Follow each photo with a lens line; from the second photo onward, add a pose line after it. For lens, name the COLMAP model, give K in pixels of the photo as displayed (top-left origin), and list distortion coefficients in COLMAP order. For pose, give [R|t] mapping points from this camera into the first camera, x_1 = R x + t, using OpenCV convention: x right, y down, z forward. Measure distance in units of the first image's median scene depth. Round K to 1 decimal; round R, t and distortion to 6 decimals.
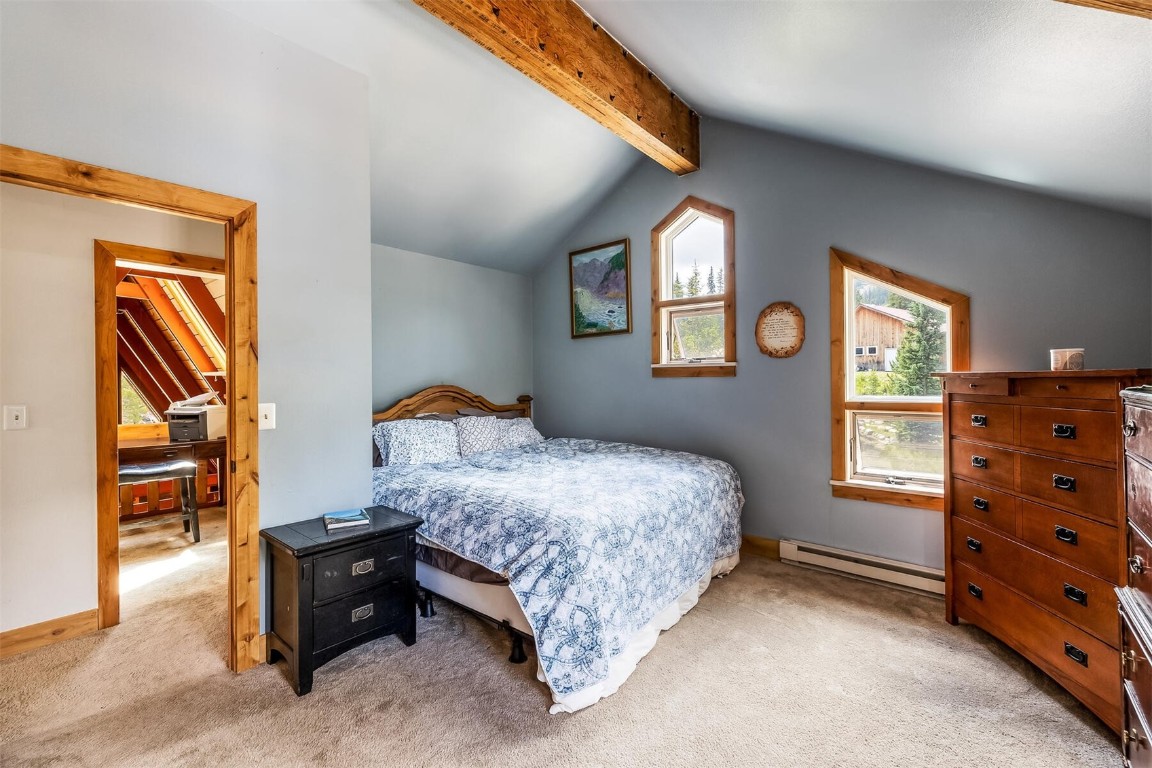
lens RADIAL K [[492.8, 0, 576.0], [0, 492.8, 384.0], [0, 0, 1]] dist [0.000193, 0.000042]
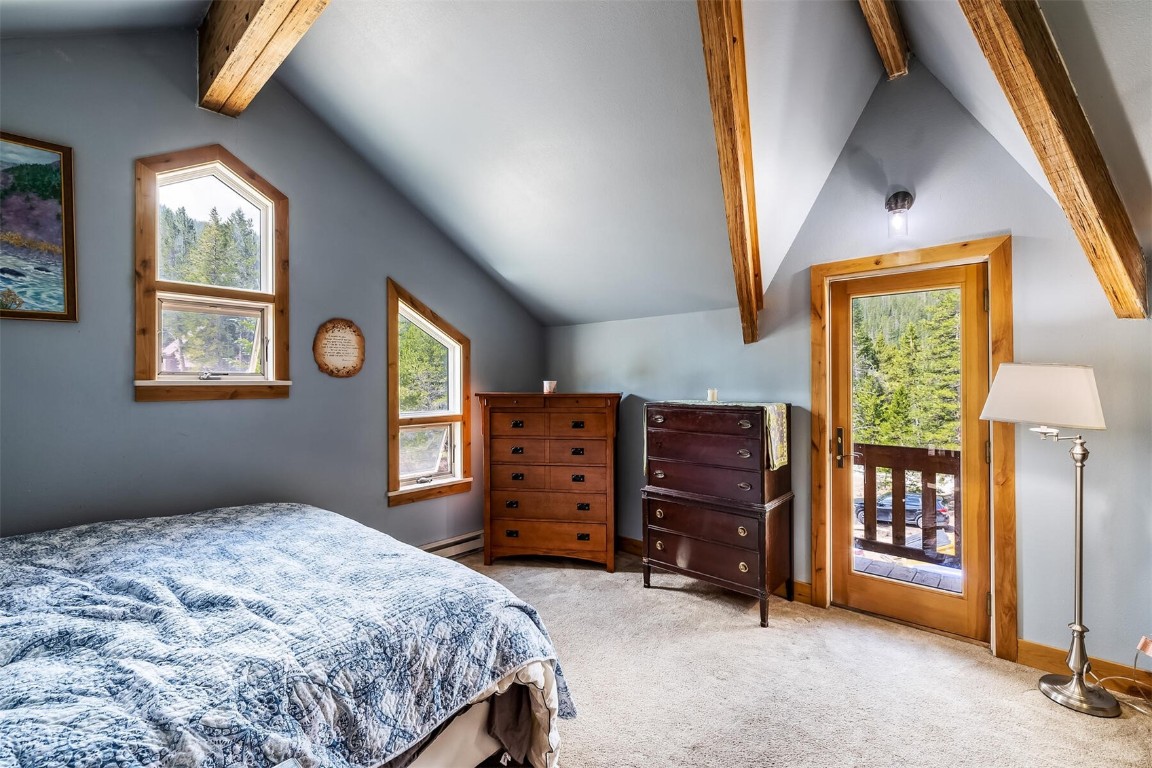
lens RADIAL K [[492.8, 0, 576.0], [0, 492.8, 384.0], [0, 0, 1]] dist [0.000193, 0.000042]
pose [[0.022736, 0.003764, 0.999734, -0.495774], [0.011476, 0.999926, -0.004026, -0.030046], [-0.999676, 0.011565, 0.022691, 0.502230]]
